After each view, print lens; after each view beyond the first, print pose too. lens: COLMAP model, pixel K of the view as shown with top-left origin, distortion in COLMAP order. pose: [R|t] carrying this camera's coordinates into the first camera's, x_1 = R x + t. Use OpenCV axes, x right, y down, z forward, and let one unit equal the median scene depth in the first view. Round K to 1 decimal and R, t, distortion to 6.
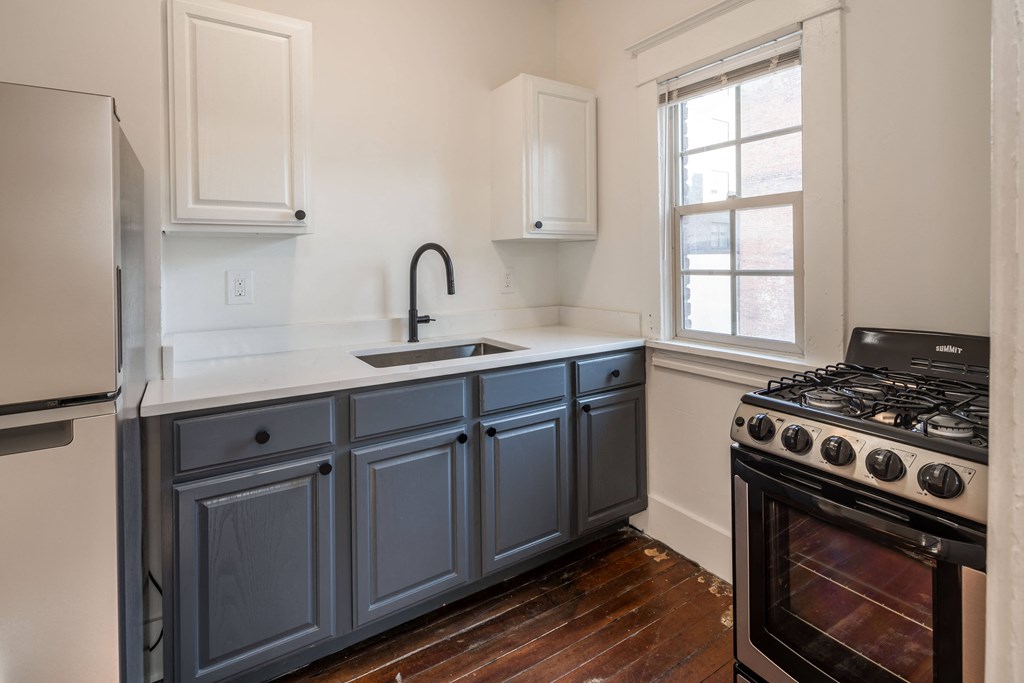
lens RADIAL K [[494.7, 0, 509.1], [0, 494.7, 261.5], [0, 0, 1]] dist [-0.001403, -0.001693]
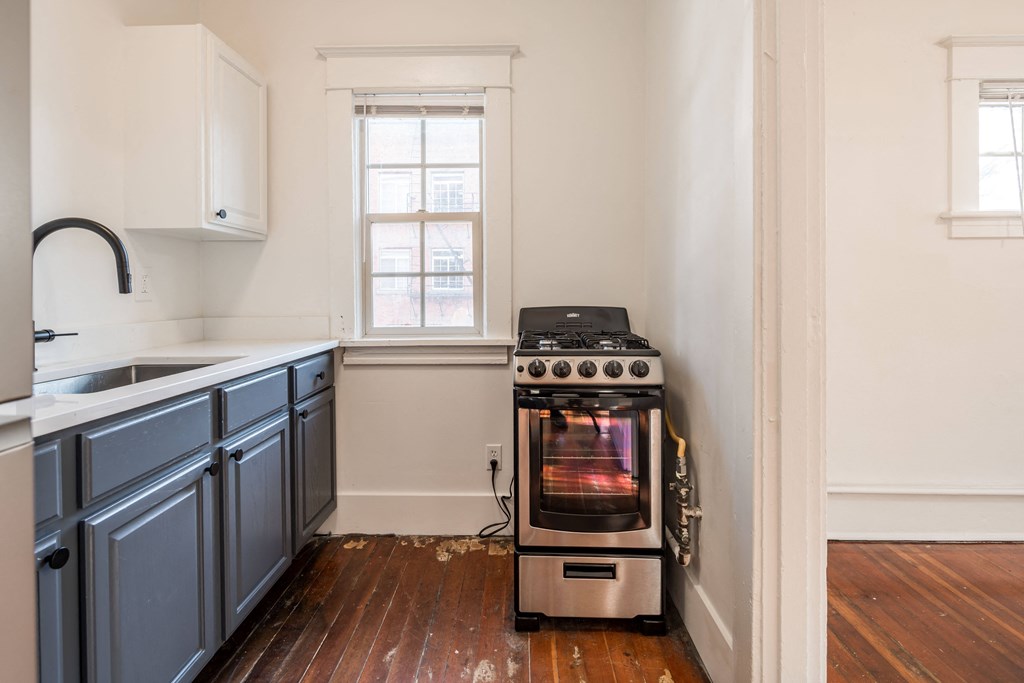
lens RADIAL K [[497.0, 0, 508.4], [0, 497.0, 290.3], [0, 0, 1]] dist [-0.000542, -0.001113]
pose [[0.563285, 0.008919, 0.826215, -0.417489], [-0.000284, 0.999944, -0.010601, 0.073489], [-0.826263, 0.005737, 0.563255, 0.152485]]
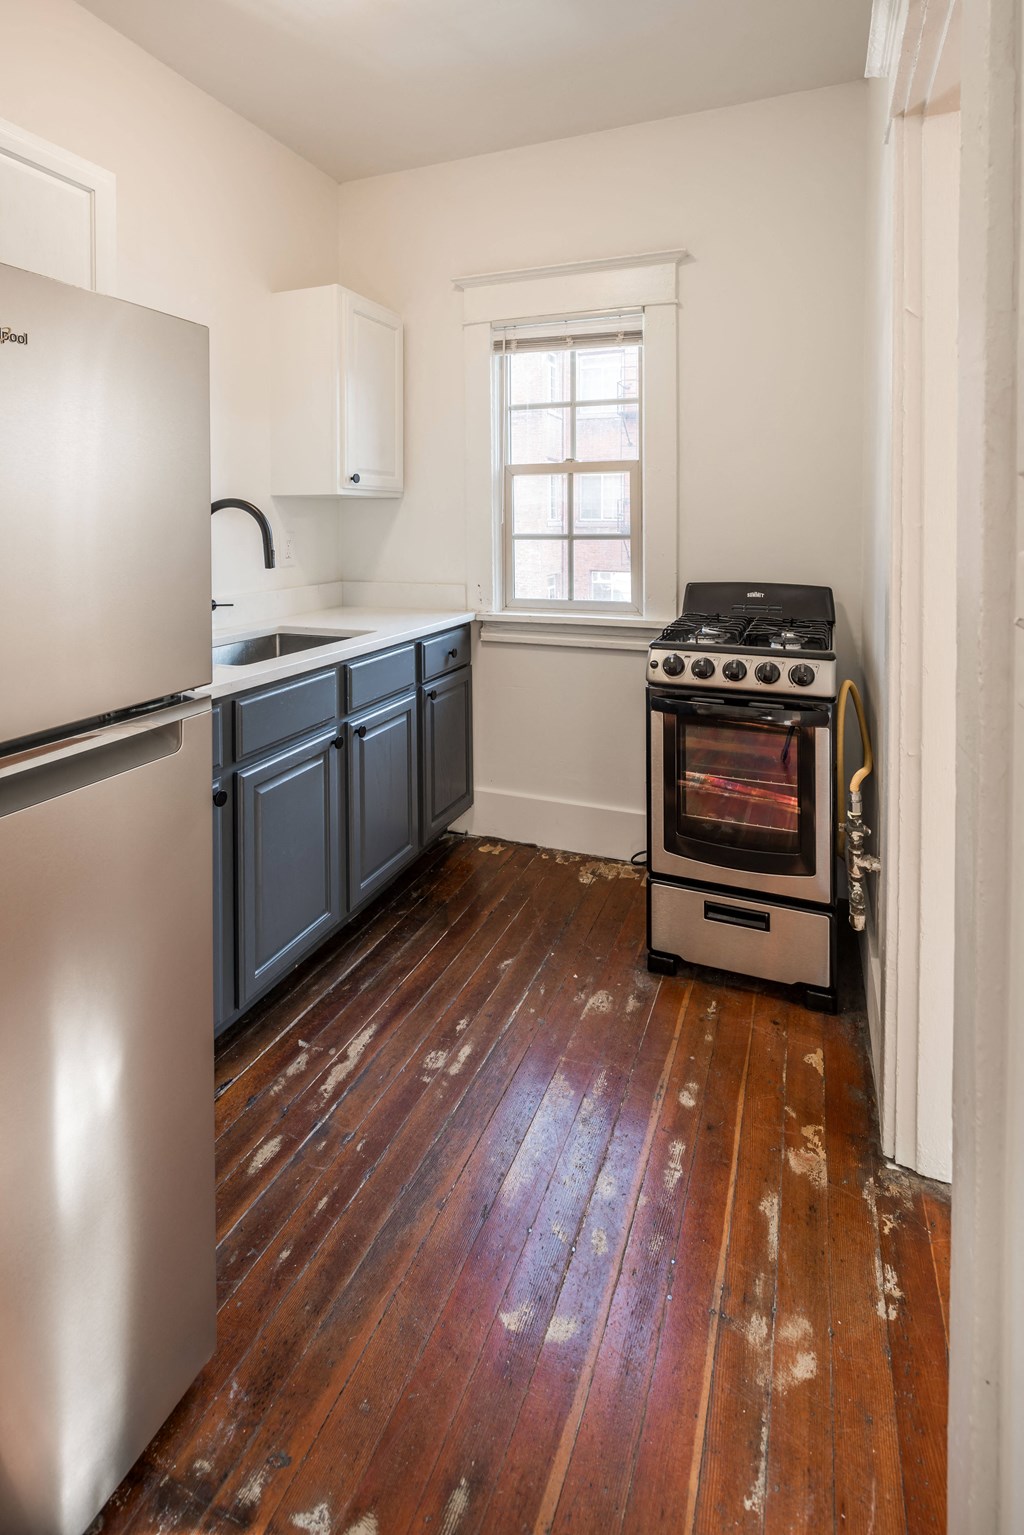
lens RADIAL K [[741.6, 0, 515.3], [0, 741.6, 517.8], [0, 0, 1]] dist [-0.001403, -0.001693]
pose [[0.813329, 0.009041, 0.581733, -0.494596], [-0.005388, 0.999953, -0.008008, -0.003062], [-0.581778, 0.003378, 0.813340, -0.139370]]
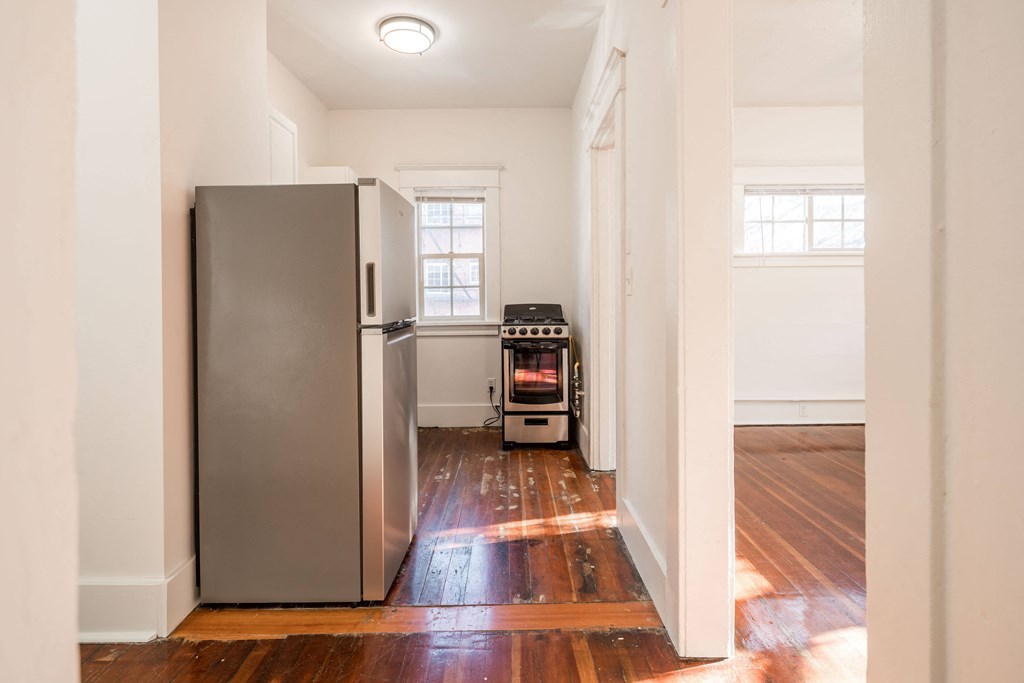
lens RADIAL K [[497.0, 0, 508.4], [0, 497.0, 290.3], [0, 0, 1]] dist [-0.000542, -0.001113]
pose [[0.541632, 0.012343, 0.840525, -1.257254], [0.004692, 0.999832, -0.017706, 0.076993], [-0.840603, 0.013534, 0.541483, -0.404010]]
